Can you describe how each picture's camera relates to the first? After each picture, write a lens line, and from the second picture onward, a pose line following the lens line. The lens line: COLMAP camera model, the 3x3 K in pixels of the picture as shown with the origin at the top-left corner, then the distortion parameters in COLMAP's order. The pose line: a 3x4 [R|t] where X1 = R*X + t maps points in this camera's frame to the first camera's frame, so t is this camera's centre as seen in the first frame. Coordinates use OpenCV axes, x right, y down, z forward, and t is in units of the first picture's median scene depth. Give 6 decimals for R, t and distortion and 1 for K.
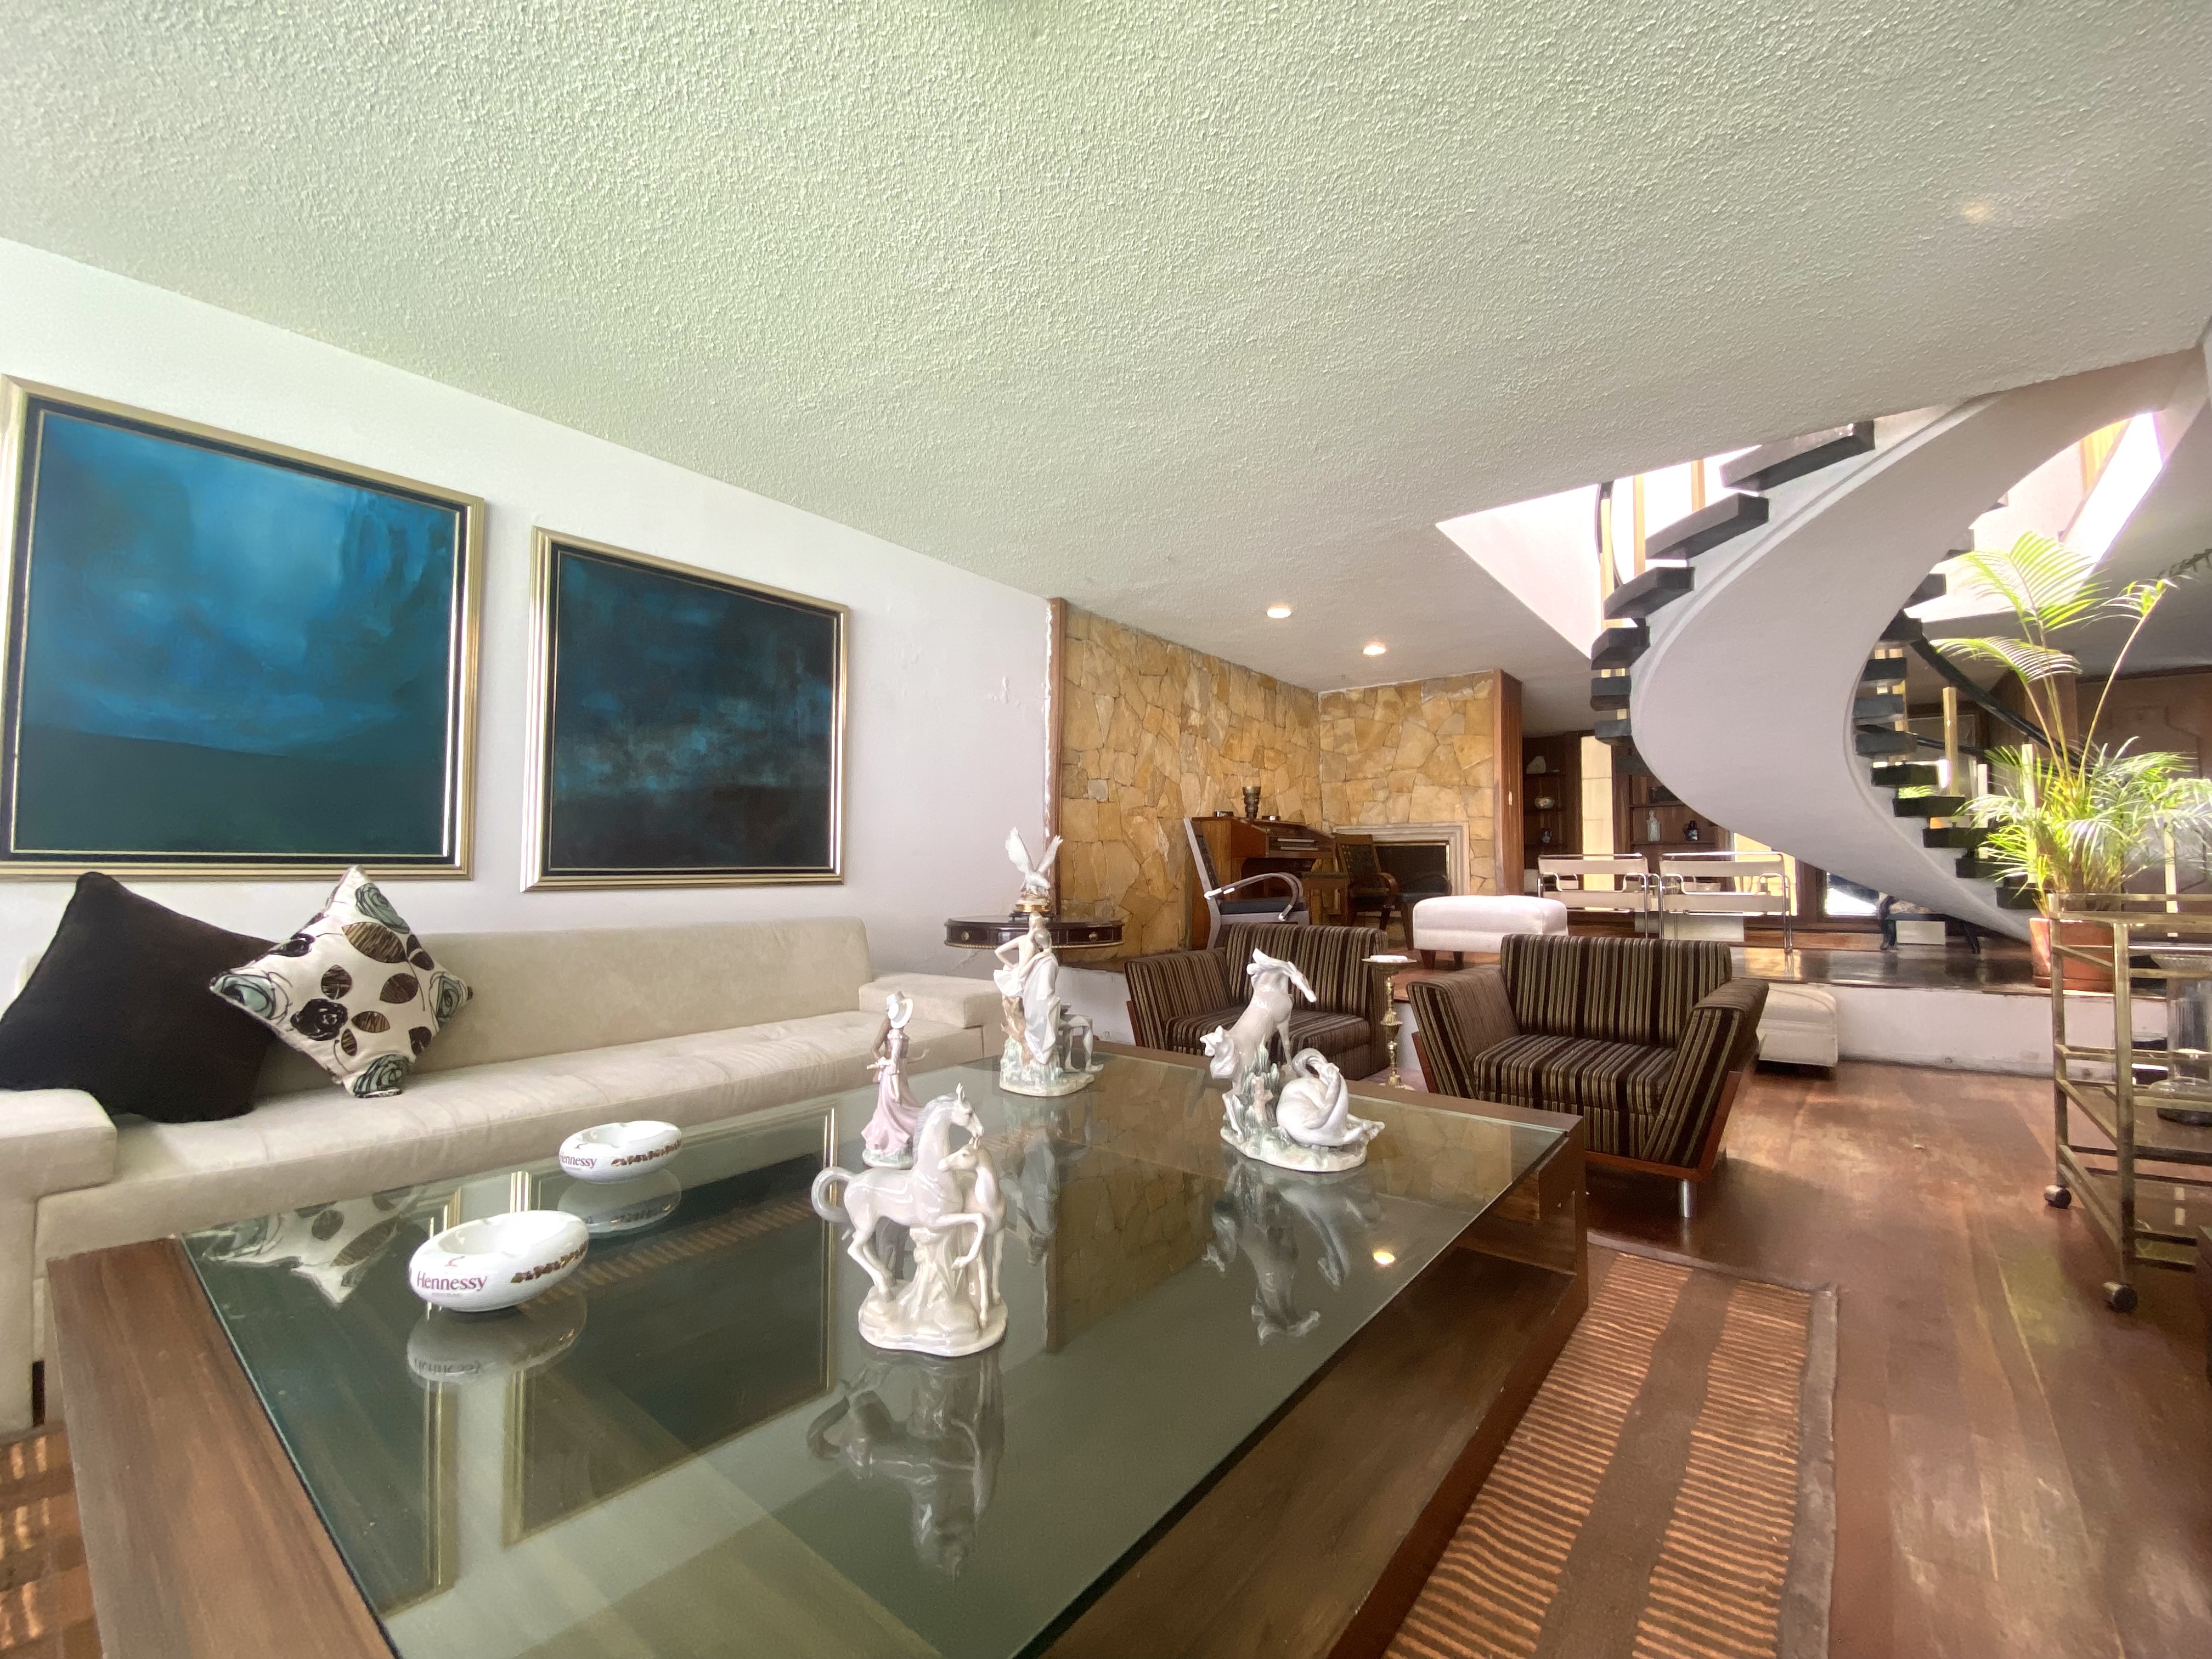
lens RADIAL K [[891.7, 0, 1086.1], [0, 891.7, 846.5], [0, 0, 1]] dist [-0.001029, -0.009250]
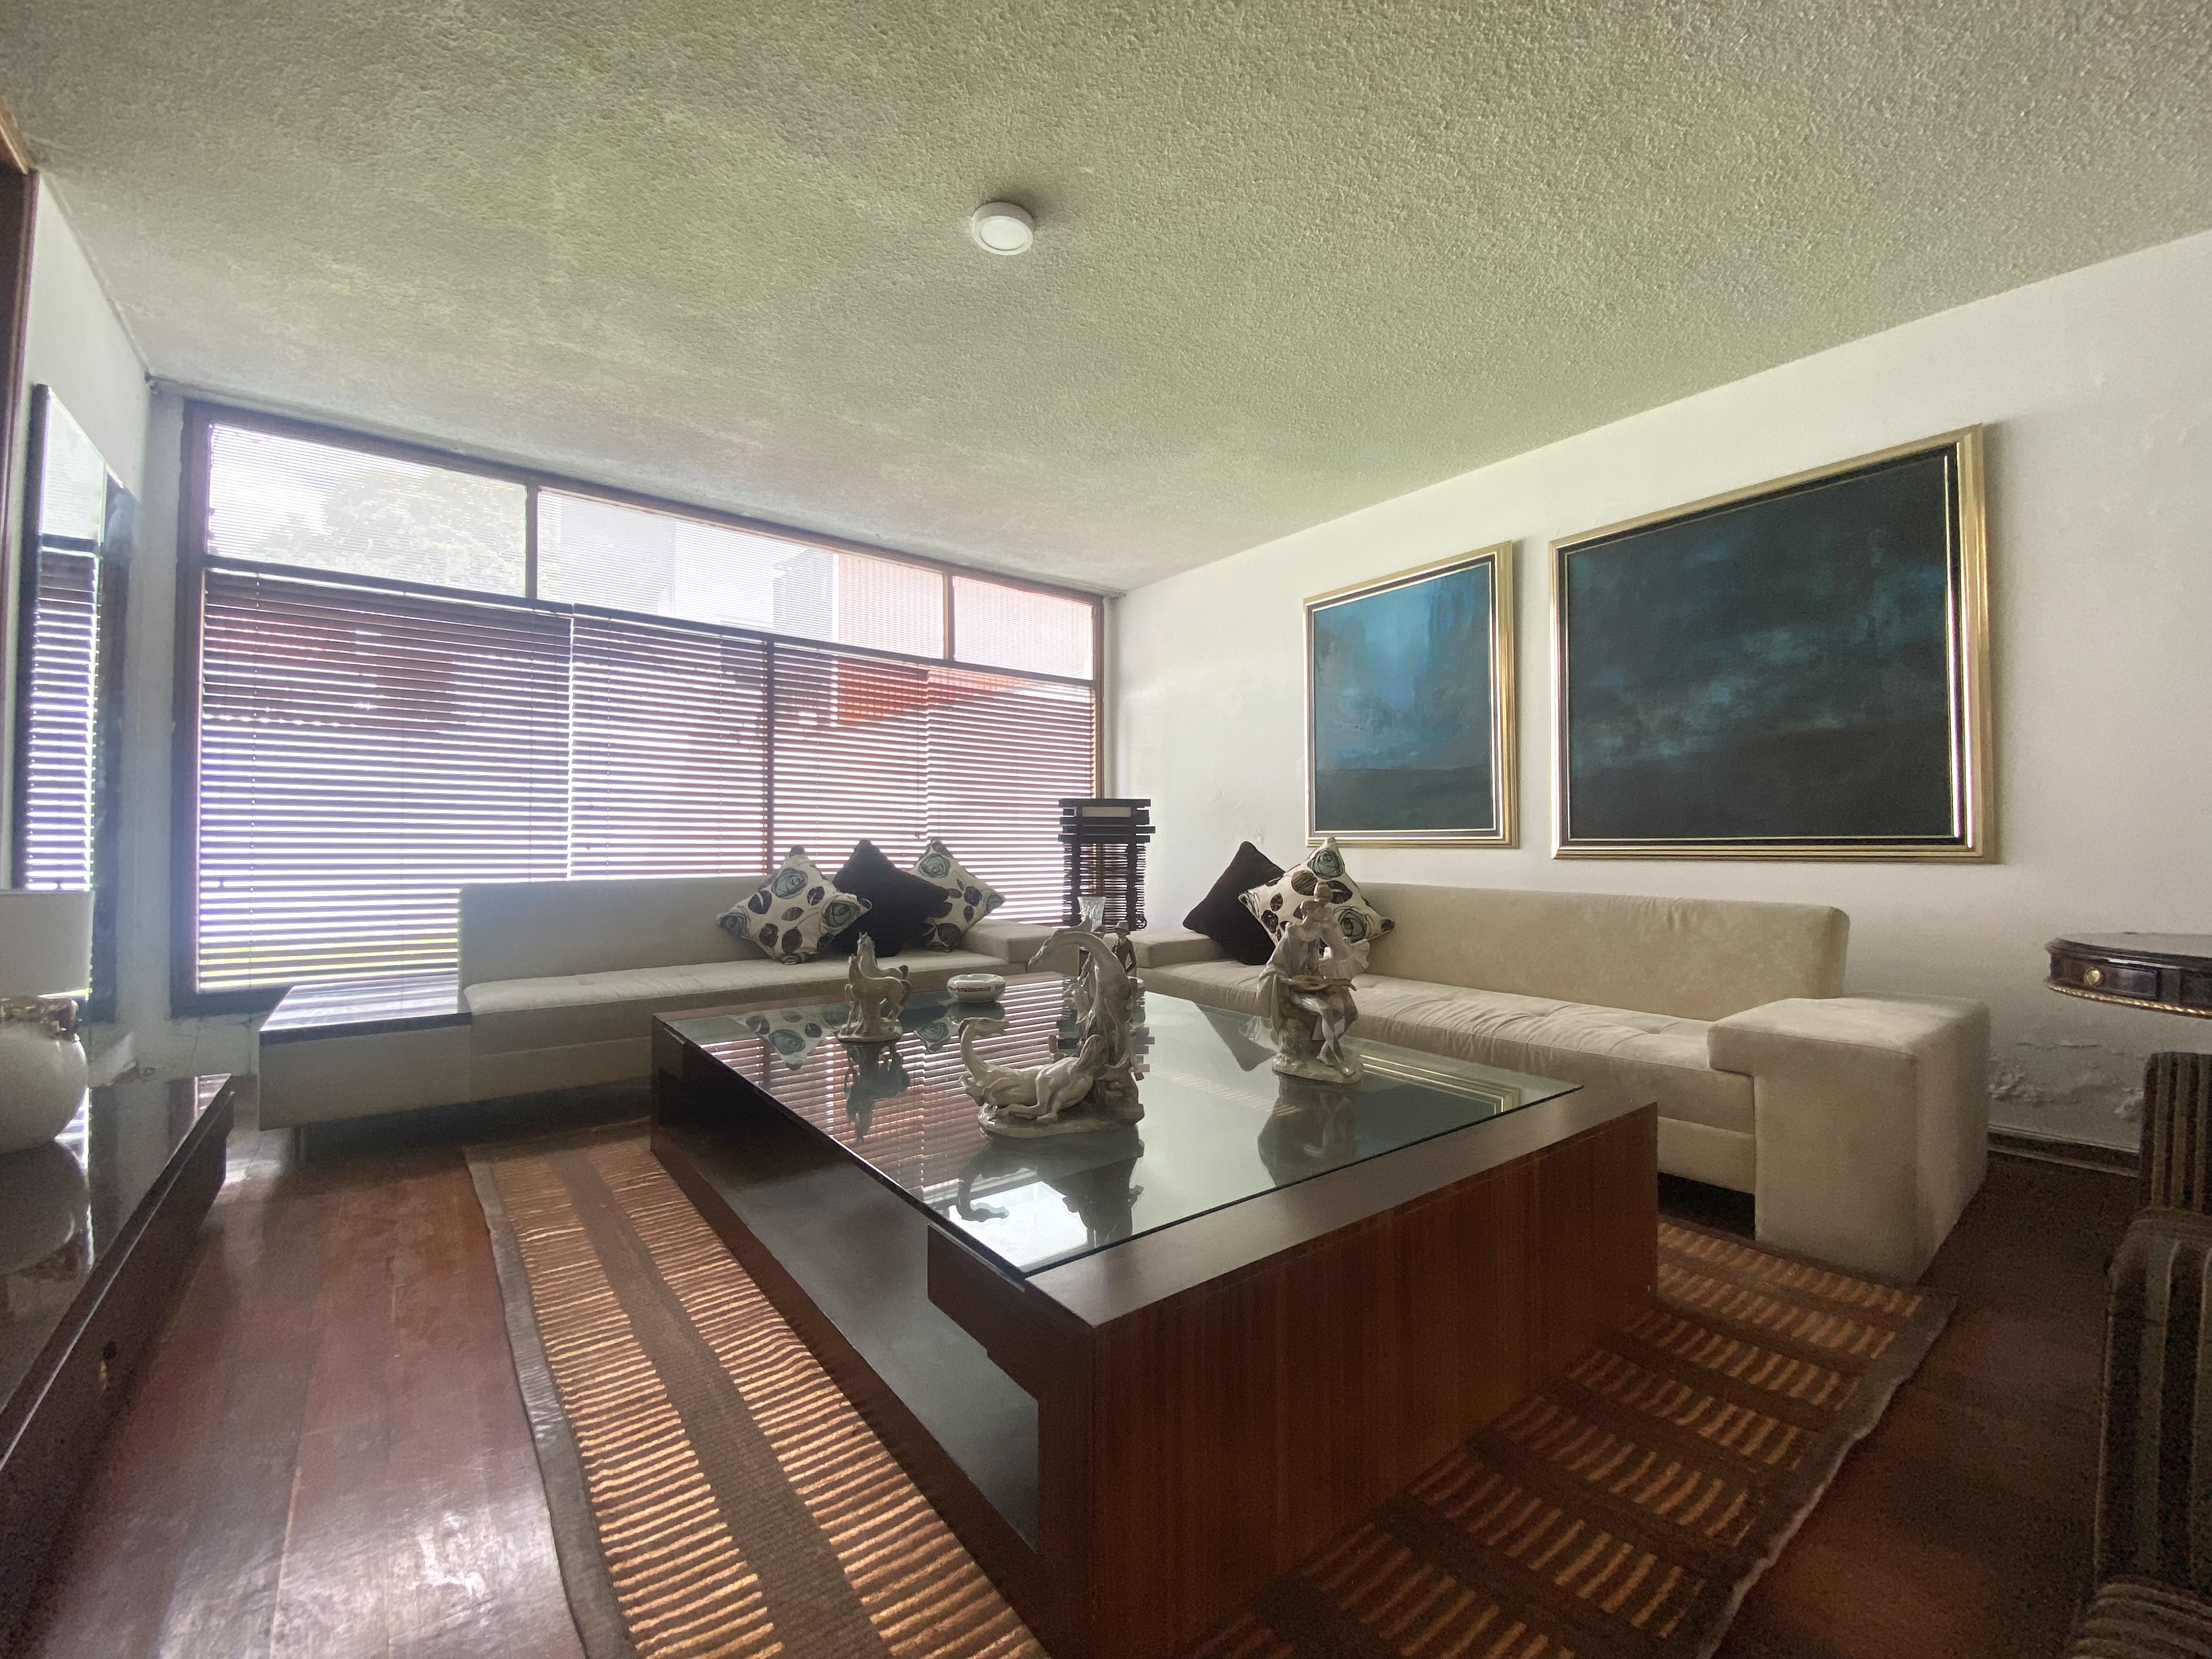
lens RADIAL K [[891.7, 0, 1098.2], [0, 891.7, 839.3], [0, 0, 1]] dist [-0.001029, -0.009250]
pose [[-0.202286, -0.021008, -0.979101, 0.304816], [0.014773, 0.999591, -0.024499, 0.021360], [0.979215, -0.019421, -0.201893, 0.322808]]
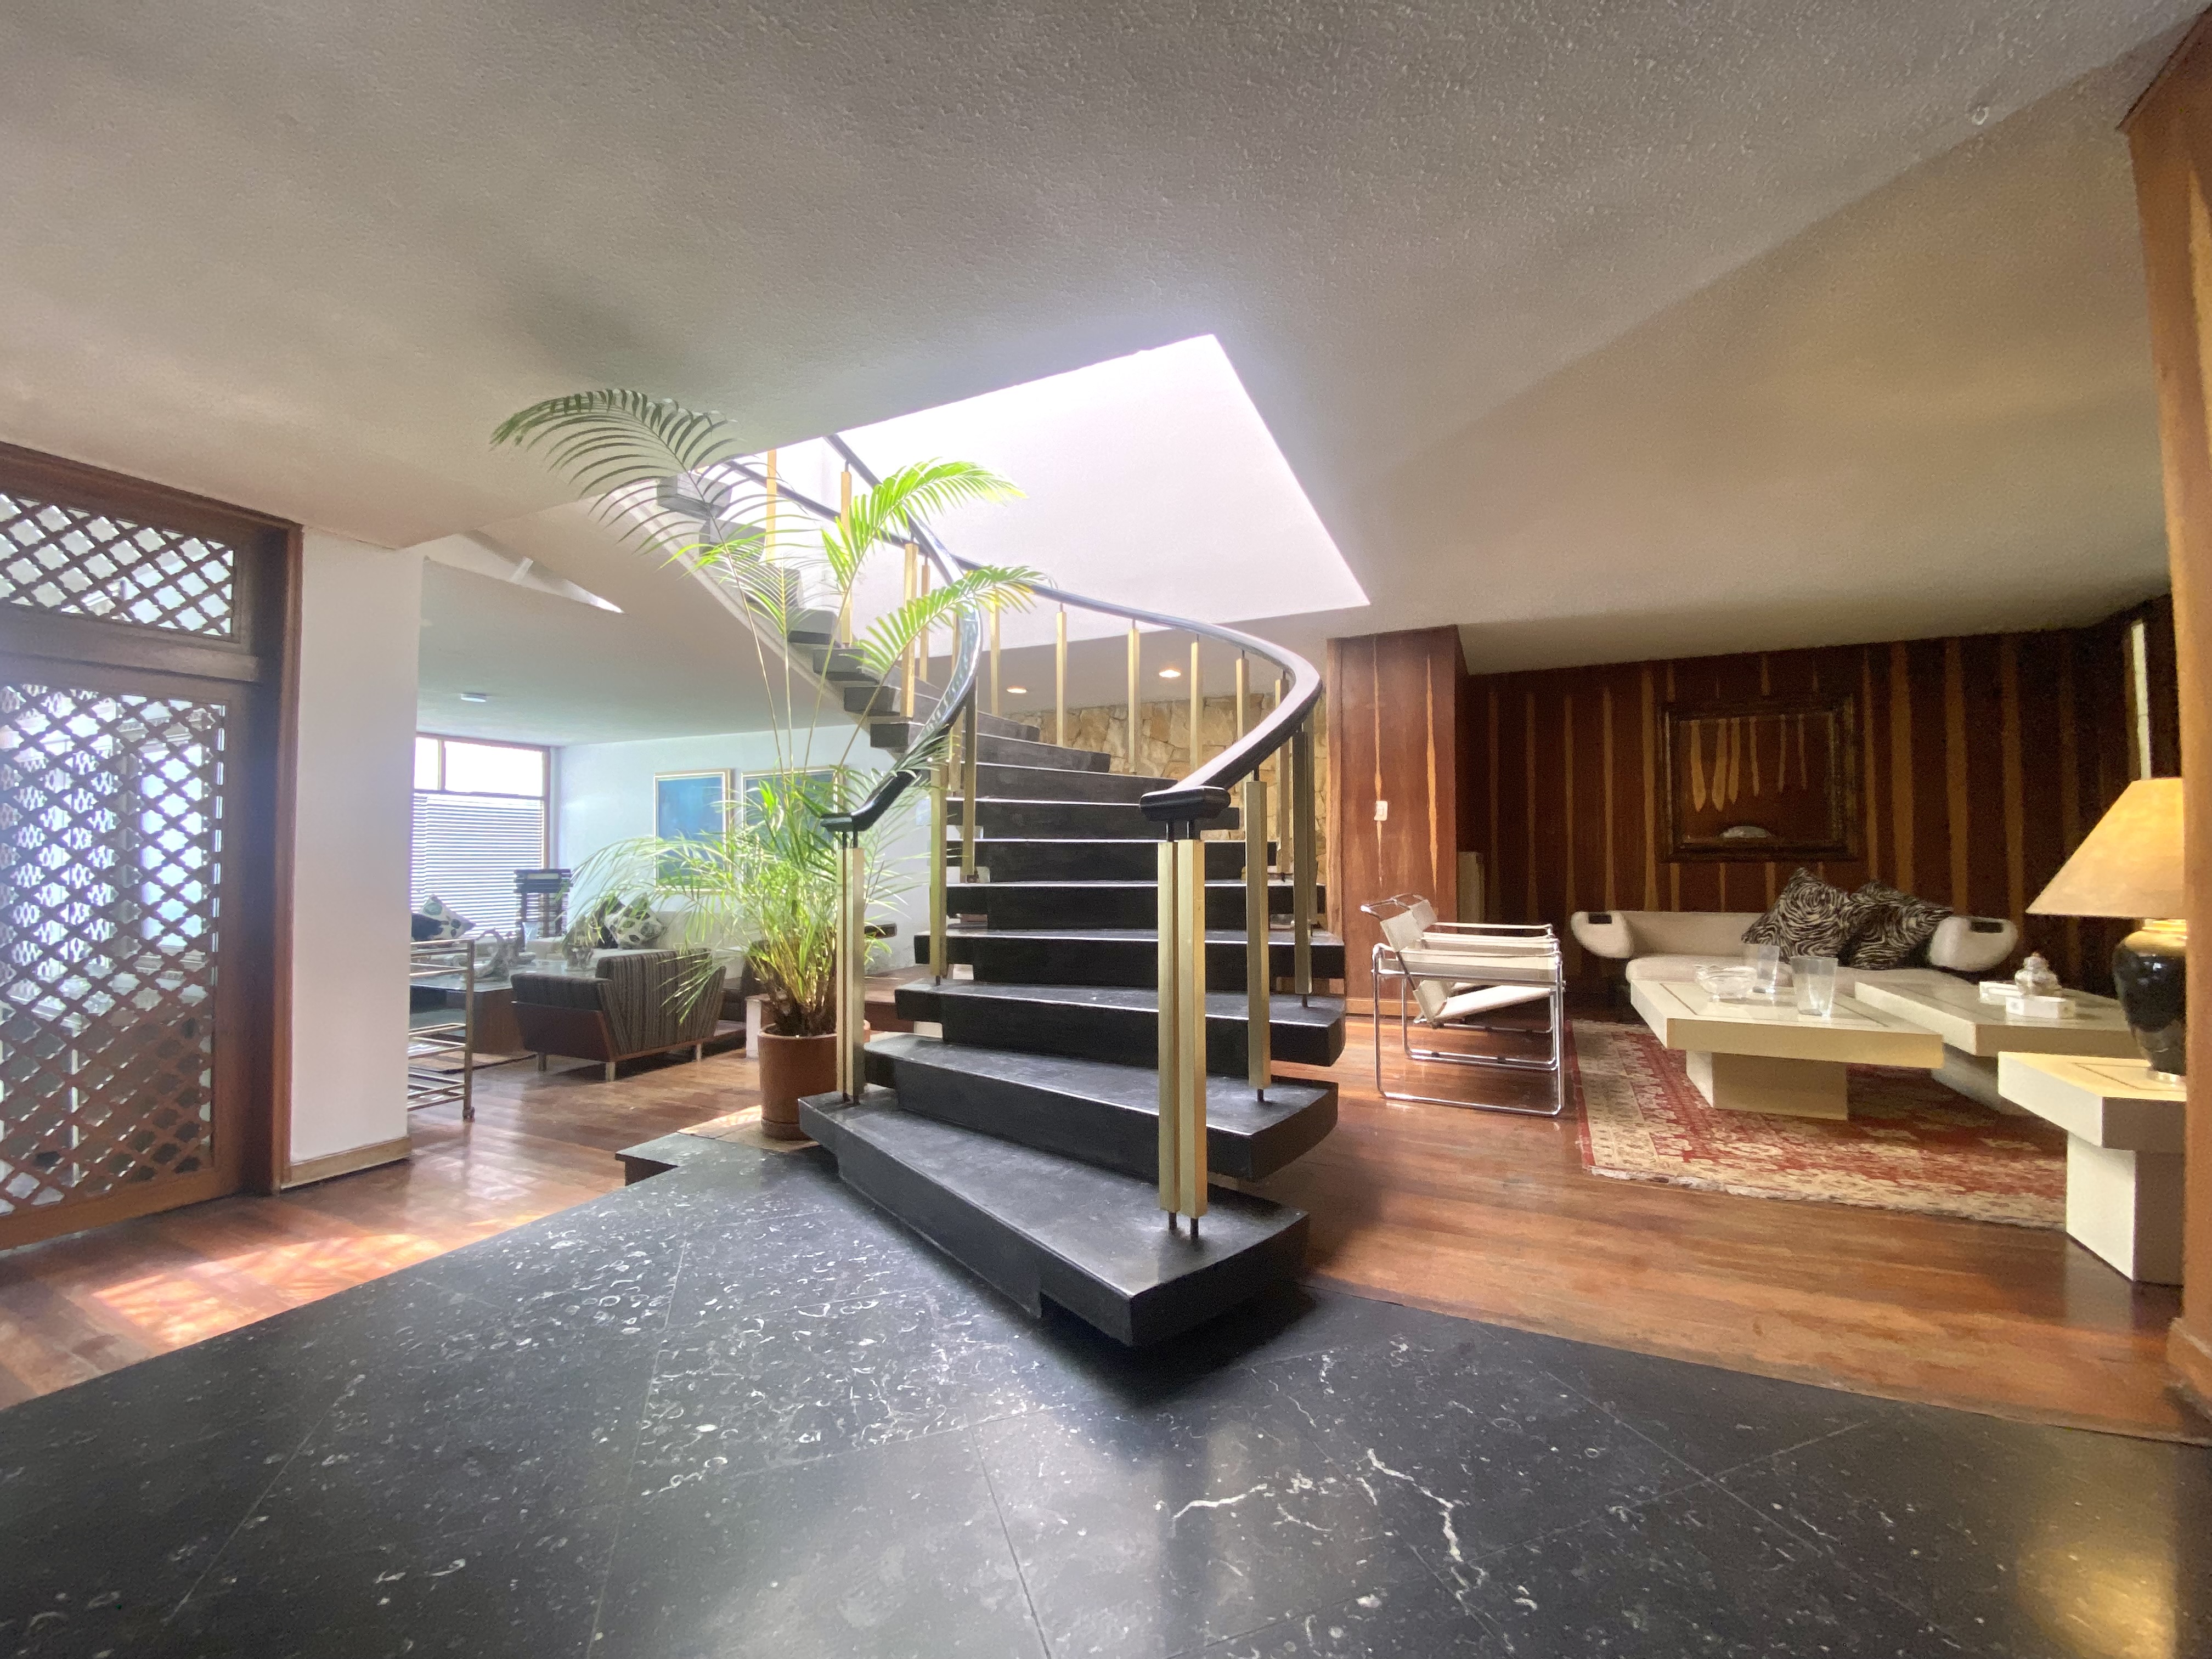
lens RADIAL K [[891.7, 0, 1108.2], [0, 891.7, 830.0], [0, 0, 1]] dist [-0.001029, -0.009250]
pose [[0.275418, -0.035220, -0.960679, 1.172438], [0.027510, 0.999208, -0.028746, -0.027001], [0.960931, -0.018511, 0.276169, 0.649770]]
